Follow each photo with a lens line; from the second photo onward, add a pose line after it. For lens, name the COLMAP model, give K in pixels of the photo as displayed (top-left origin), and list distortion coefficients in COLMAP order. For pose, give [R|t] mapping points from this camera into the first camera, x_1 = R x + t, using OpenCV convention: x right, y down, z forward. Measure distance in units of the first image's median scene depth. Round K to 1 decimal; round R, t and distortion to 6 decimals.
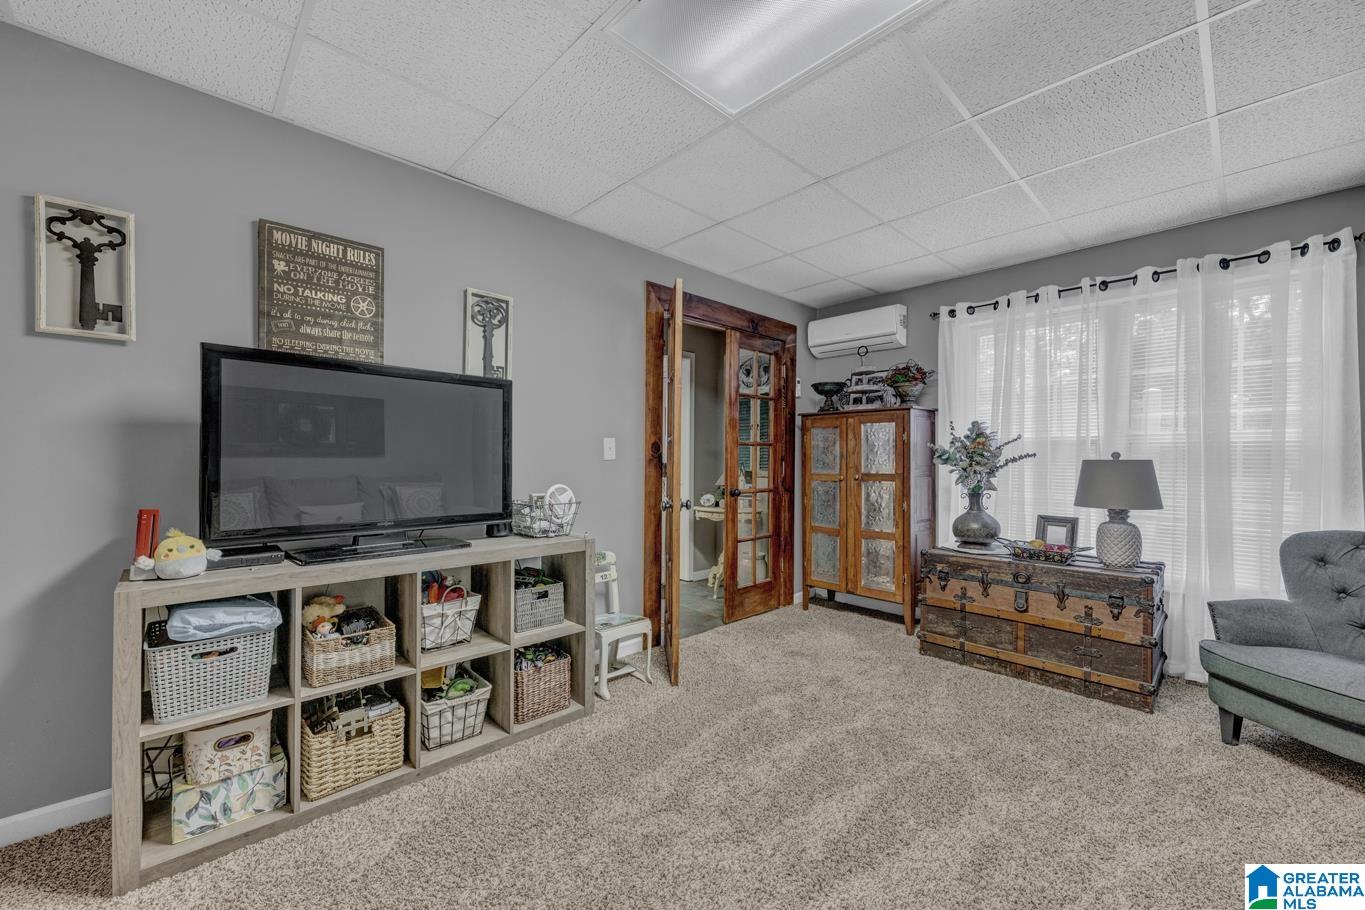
lens RADIAL K [[538.2, 0, 682.9], [0, 538.2, 460.7], [0, 0, 1]] dist [0.000327, -0.000239]
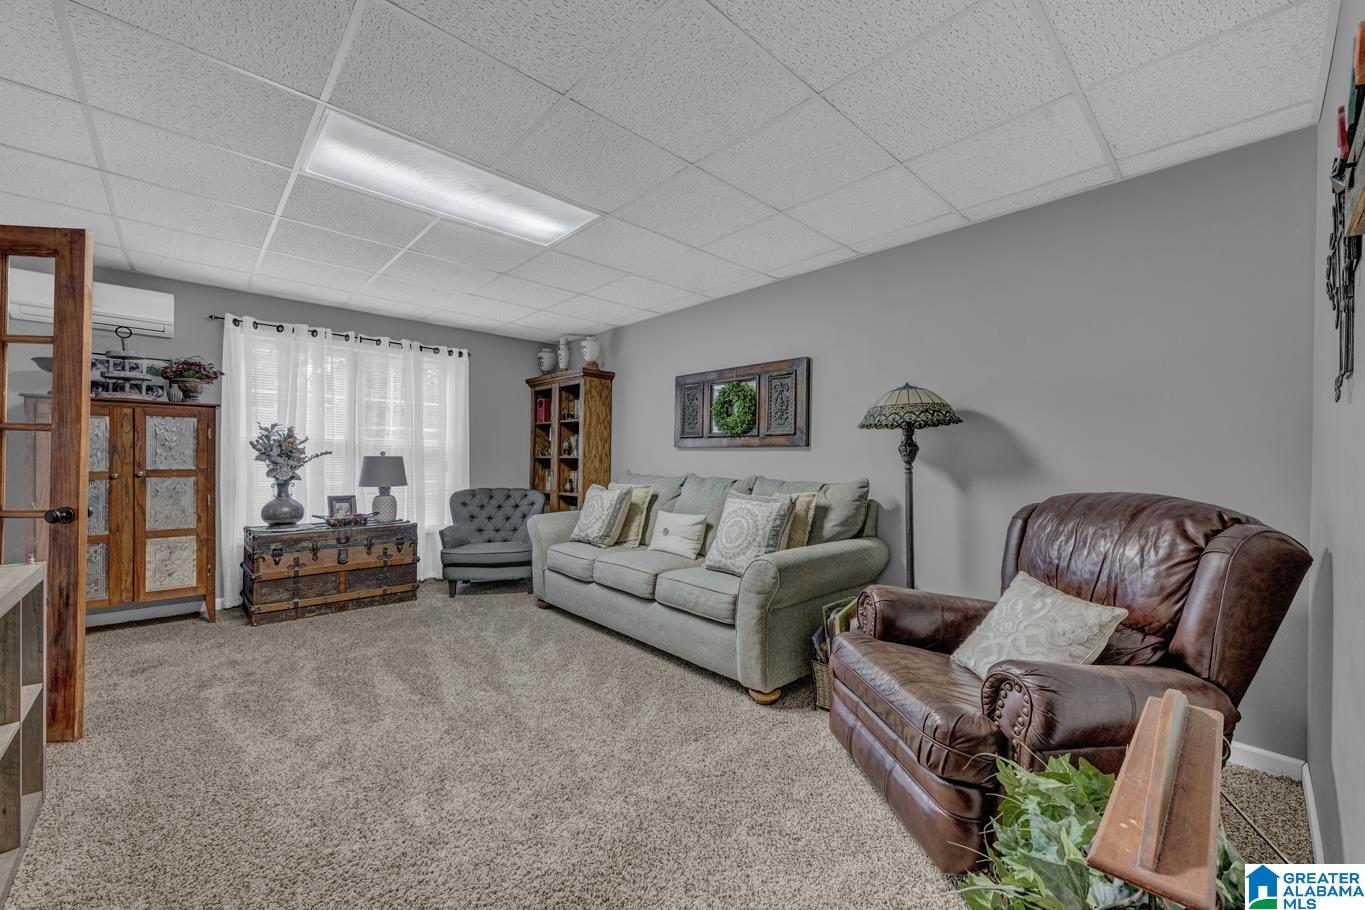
lens RADIAL K [[538.2, 0, 683.5], [0, 538.2, 458.7], [0, 0, 1]] dist [0.000327, -0.000239]
pose [[0.005871, -0.001650, 0.999981, -0.769590], [-0.004574, 0.999988, 0.001677, -0.001077], [-0.999972, -0.004584, 0.005863, 0.099336]]
